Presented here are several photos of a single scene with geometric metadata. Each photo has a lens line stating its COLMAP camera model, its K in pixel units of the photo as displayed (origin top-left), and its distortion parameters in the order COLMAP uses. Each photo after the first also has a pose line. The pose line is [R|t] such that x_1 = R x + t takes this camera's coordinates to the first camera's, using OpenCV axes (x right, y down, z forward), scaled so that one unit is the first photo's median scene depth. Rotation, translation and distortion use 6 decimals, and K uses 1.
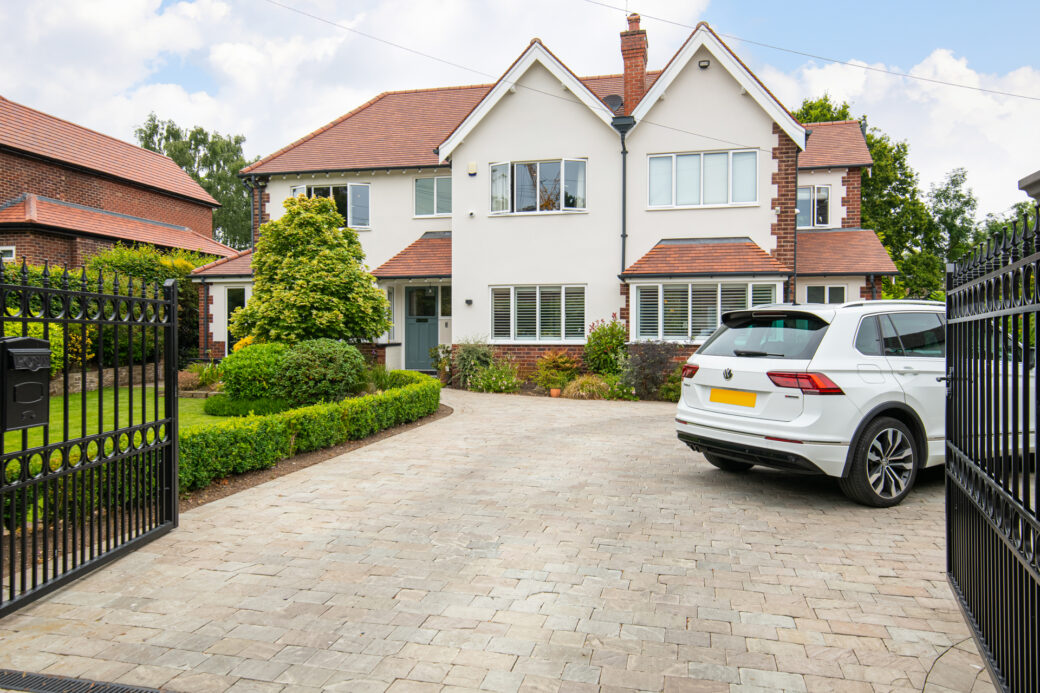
lens RADIAL K [[753.5, 0, 519.8], [0, 753.5, 337.9], [0, 0, 1]] dist [0.014098, 0.016715]
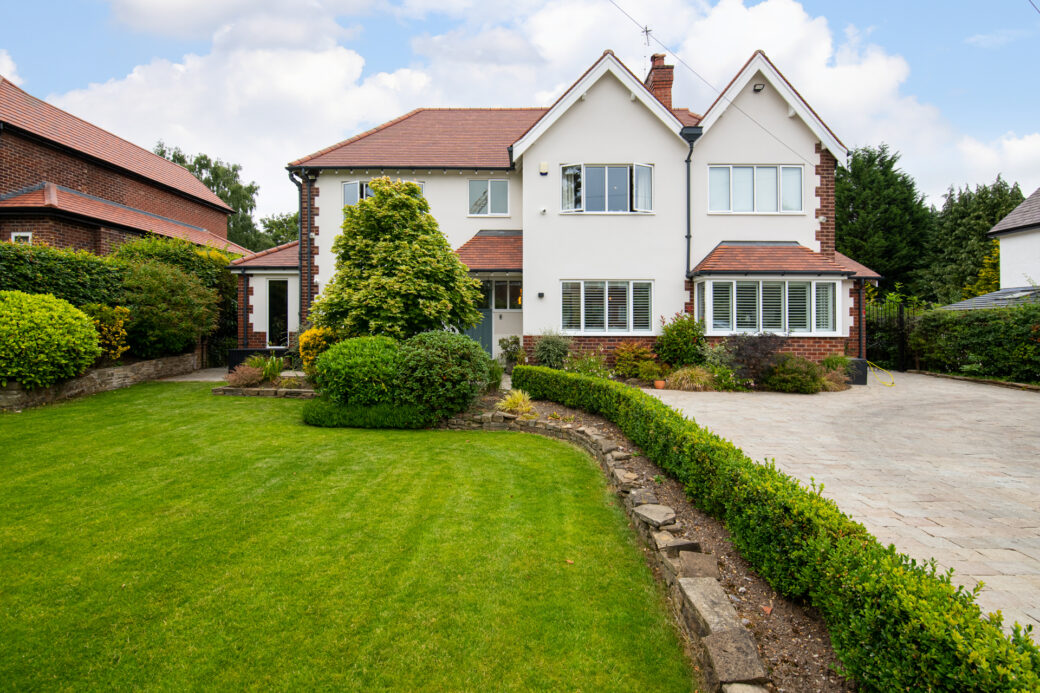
lens RADIAL K [[484.6, 0, 520.1], [0, 484.6, 323.3], [0, 0, 1]] dist [-0.012396, -0.002757]
pose [[0.976075, 0.004410, 0.217392, -0.244155], [-0.002771, 0.999965, -0.007844, -0.003262], [-0.217419, 0.007053, 0.976053, 0.356969]]
